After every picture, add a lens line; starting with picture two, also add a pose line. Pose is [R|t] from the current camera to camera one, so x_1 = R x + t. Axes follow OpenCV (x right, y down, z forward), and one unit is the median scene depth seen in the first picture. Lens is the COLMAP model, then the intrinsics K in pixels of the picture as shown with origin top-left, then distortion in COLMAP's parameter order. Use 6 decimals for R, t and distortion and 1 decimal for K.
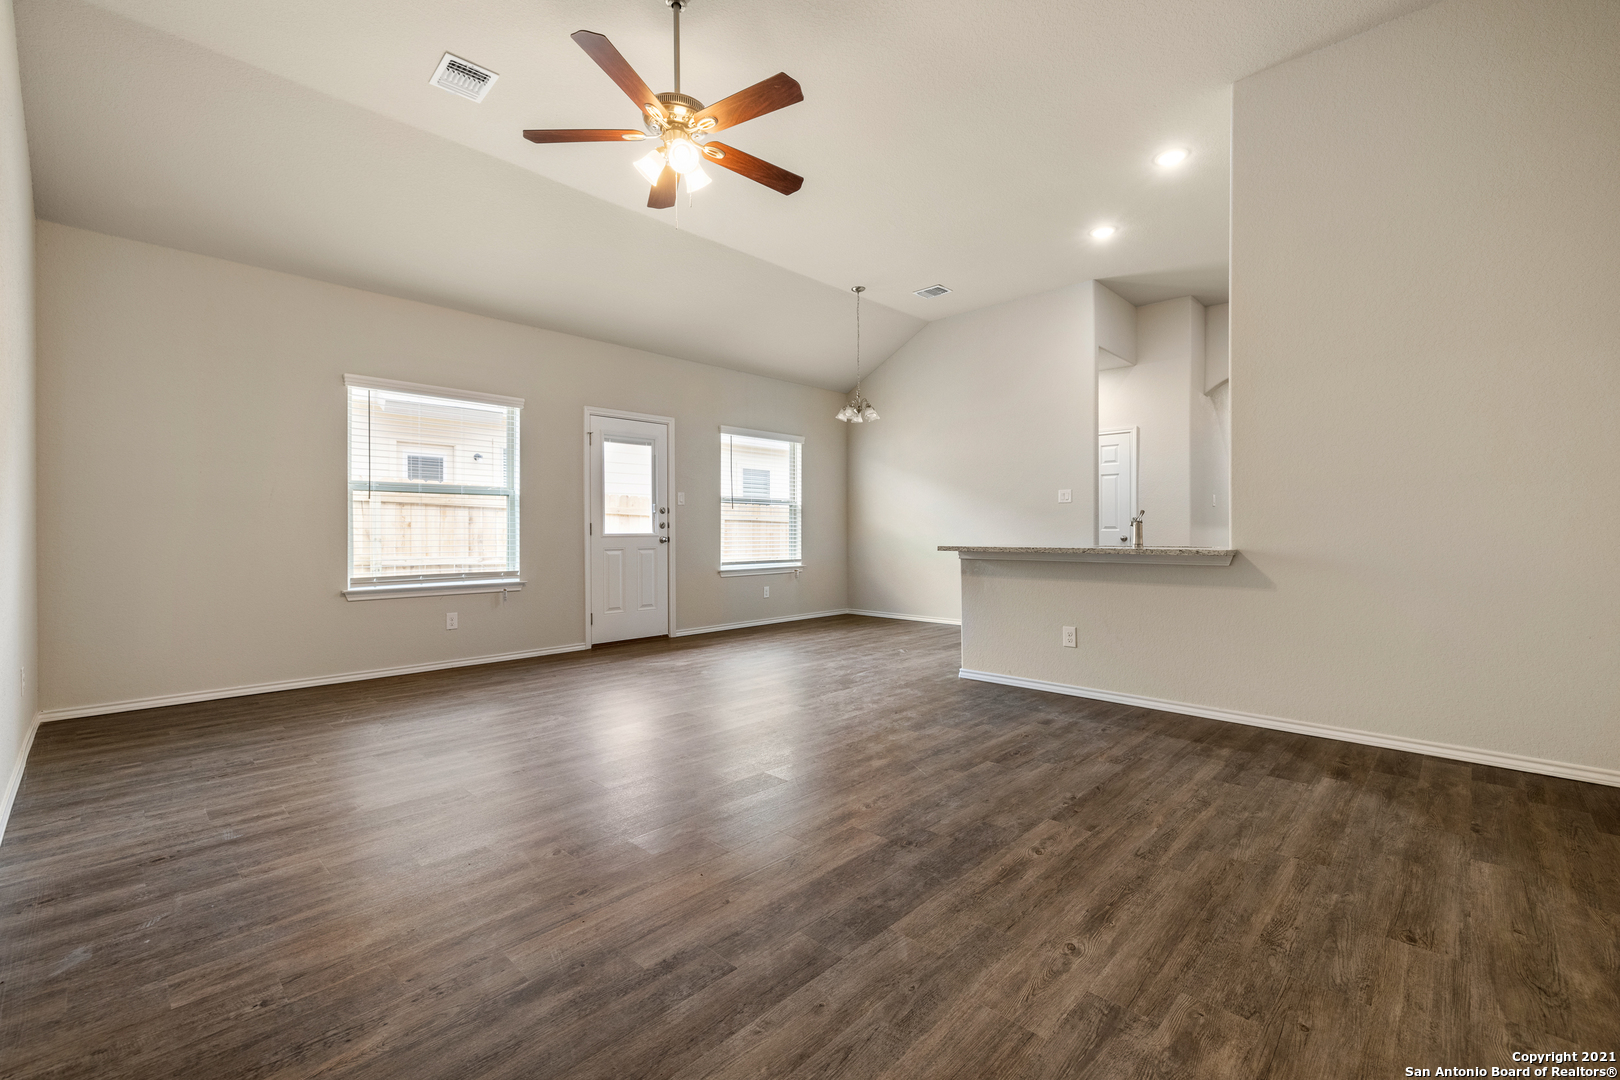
lens RADIAL K [[681.7, 0, 810.0], [0, 681.7, 540.0], [0, 0, 1]] dist [-0.000192, -0.000288]
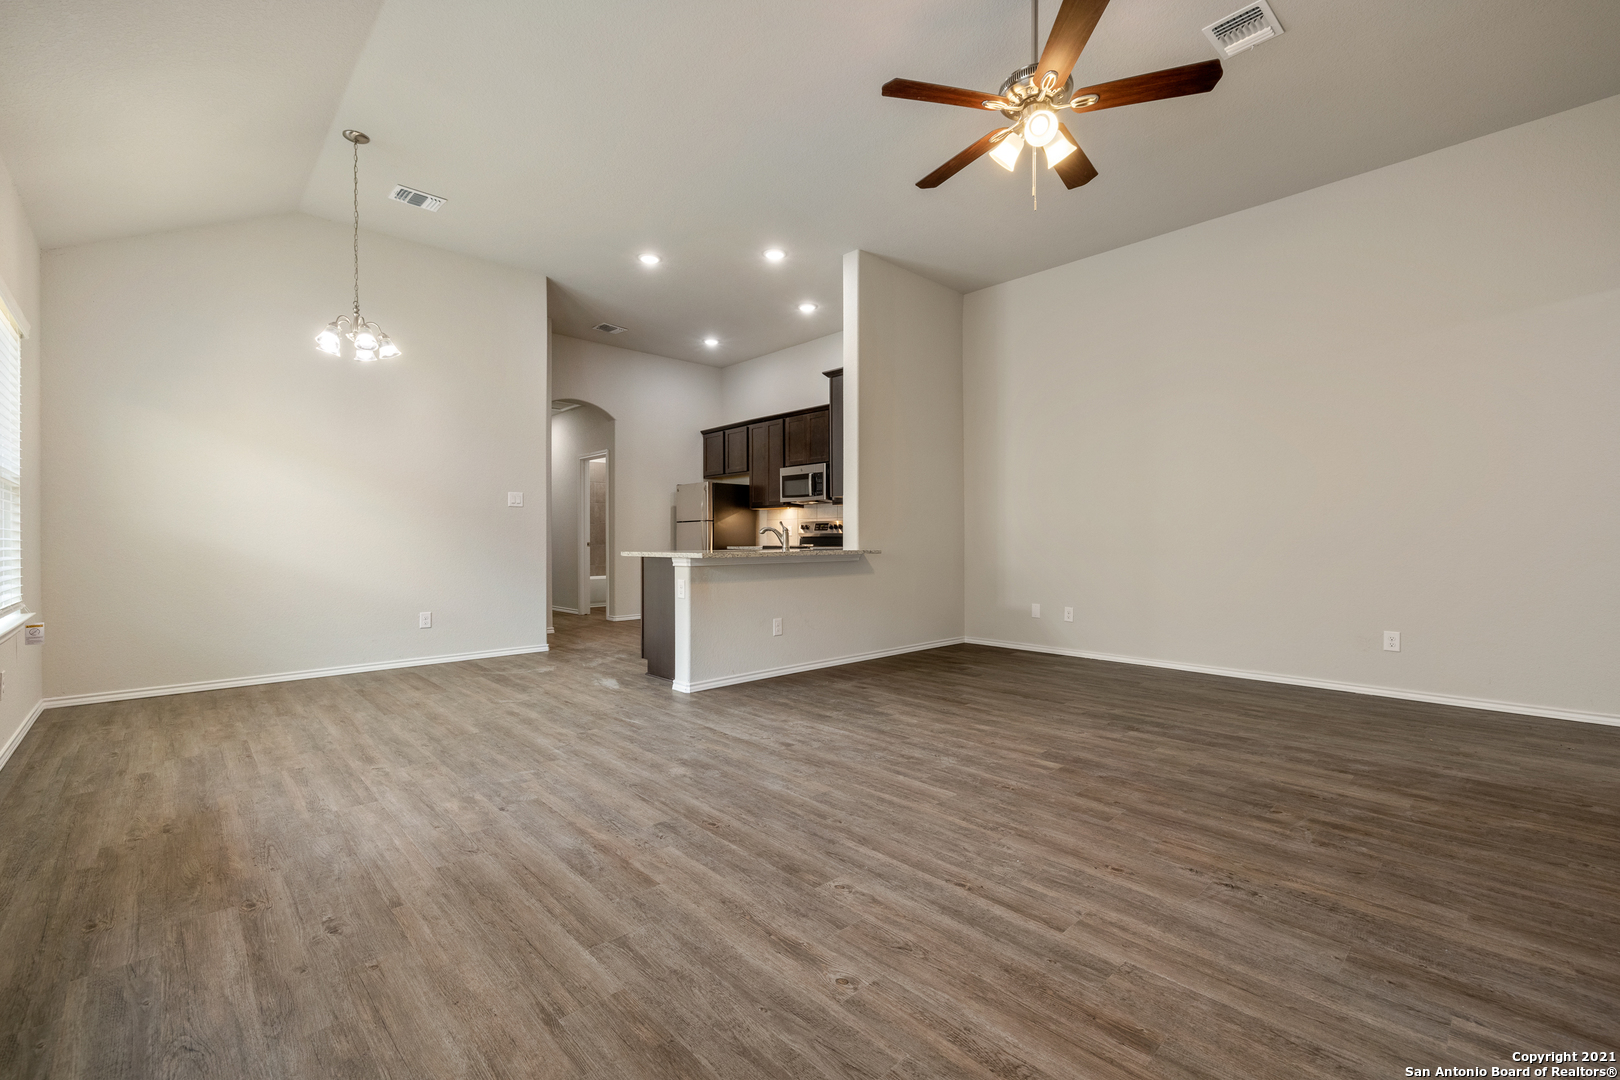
lens RADIAL K [[681.7, 0, 810.0], [0, 681.7, 540.0], [0, 0, 1]] dist [-0.000192, -0.000288]
pose [[0.049912, 0.001758, 0.998752, -1.485987], [0.012198, 0.999923, -0.002370, -0.010304], [-0.998679, 0.012301, 0.049886, 1.637429]]
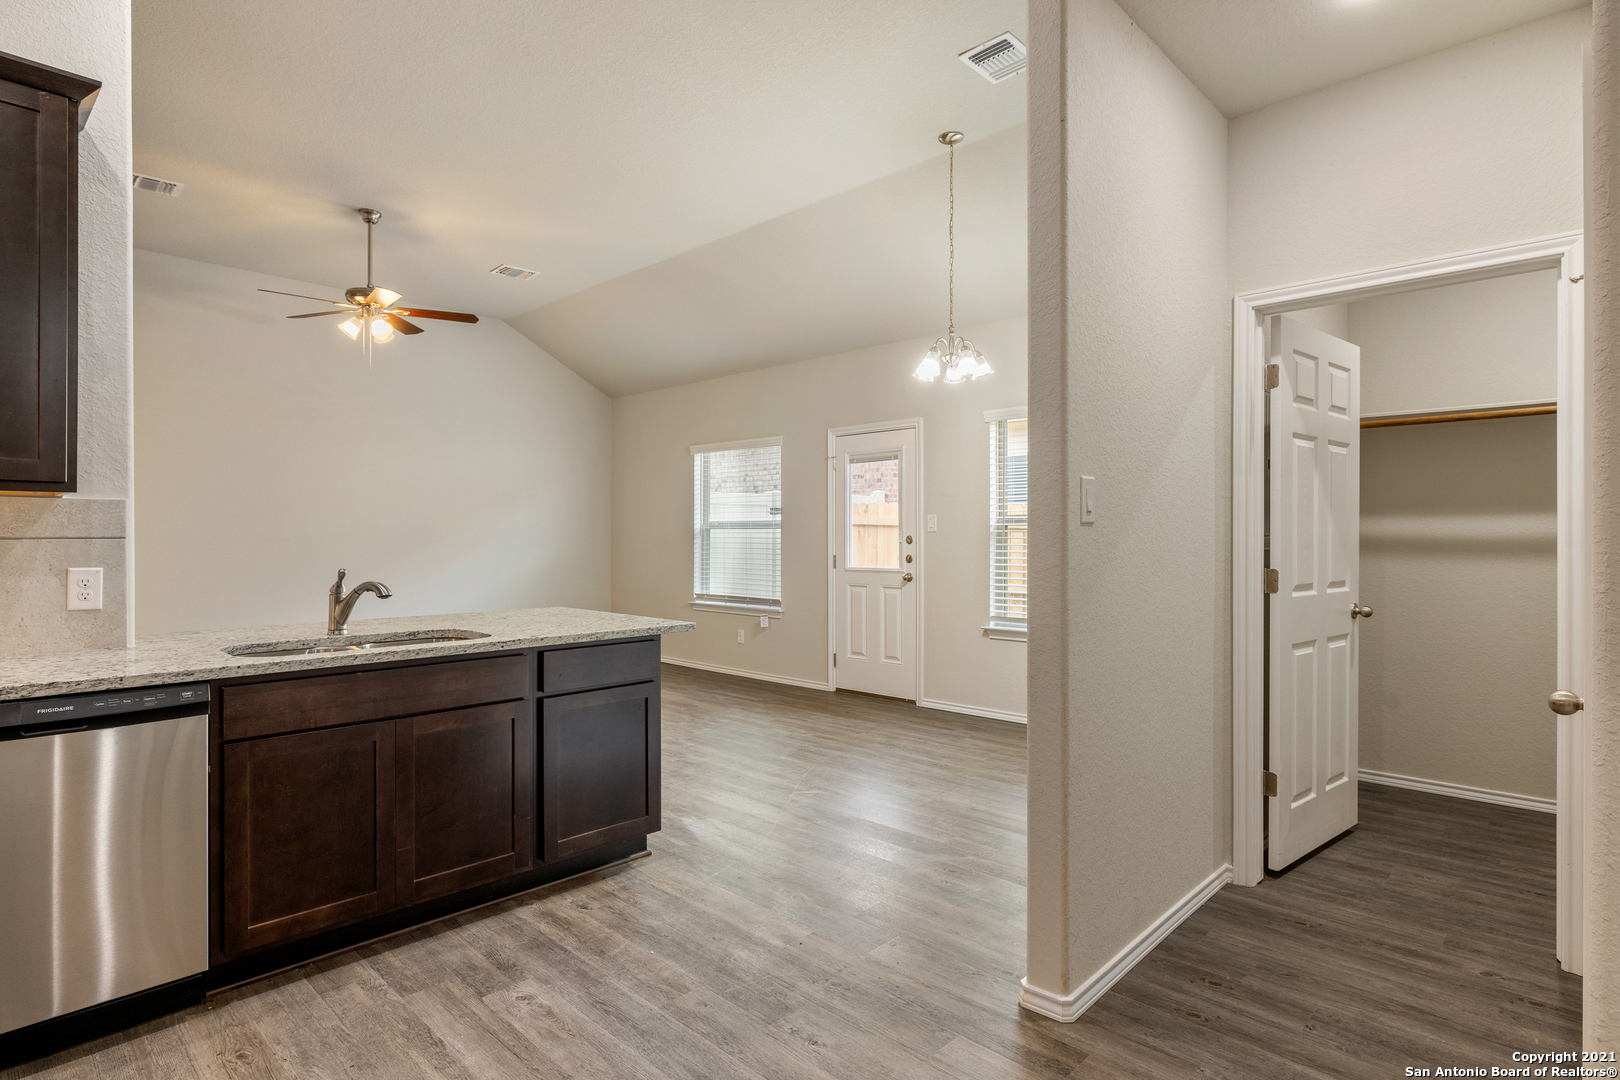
lens RADIAL K [[872.1, 0, 810.0], [0, 872.1, 540.0], [0, 0, 1]] dist [-0.001608, -0.000190]
pose [[-0.010332, 0.005534, -0.999931, 2.262990], [-0.011881, 0.999913, 0.005657, -0.136528], [0.999876, 0.011939, -0.010265, 2.587873]]
